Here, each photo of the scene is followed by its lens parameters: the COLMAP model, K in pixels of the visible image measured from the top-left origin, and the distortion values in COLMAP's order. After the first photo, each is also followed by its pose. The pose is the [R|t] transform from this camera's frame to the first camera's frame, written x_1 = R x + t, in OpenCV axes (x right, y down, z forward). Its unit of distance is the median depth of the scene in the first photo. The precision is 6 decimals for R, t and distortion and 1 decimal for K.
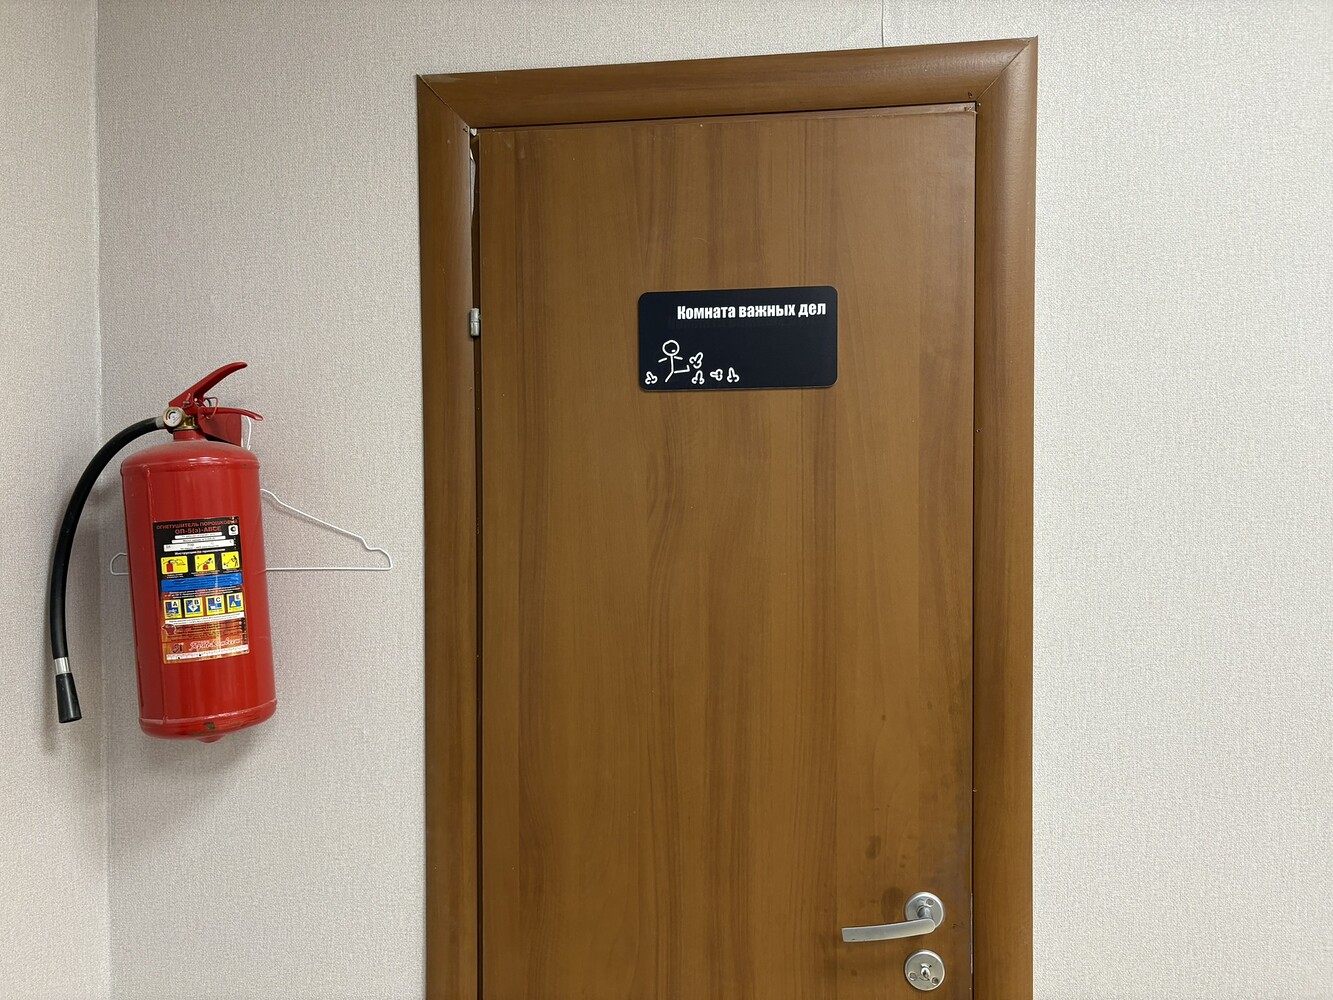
lens RADIAL K [[1014.7, 0, 666.5], [0, 1014.7, 500.0], [0, 0, 1]] dist [0.003085, 0.001161]
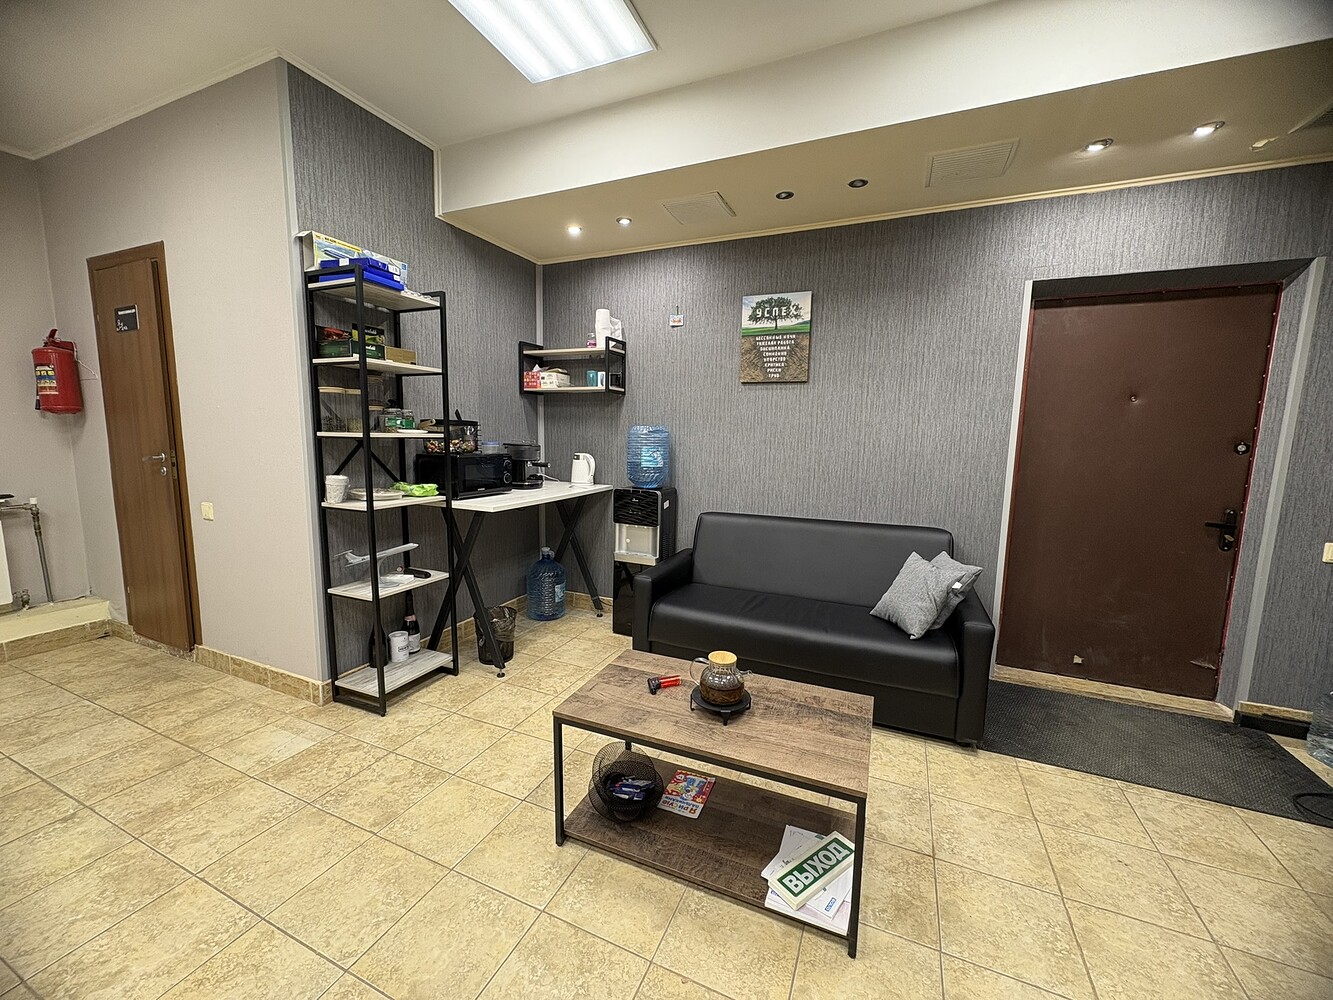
lens RADIAL K [[529.8, 0, 666.5], [0, 529.8, 500.0], [0, 0, 1]] dist [0.001269, 0.000255]
pose [[0.960291, 0.056812, -0.273153, 2.933215], [-0.025984, 0.993004, 0.115183, 0.281662], [0.277786, -0.103511, 0.955050, -0.575869]]
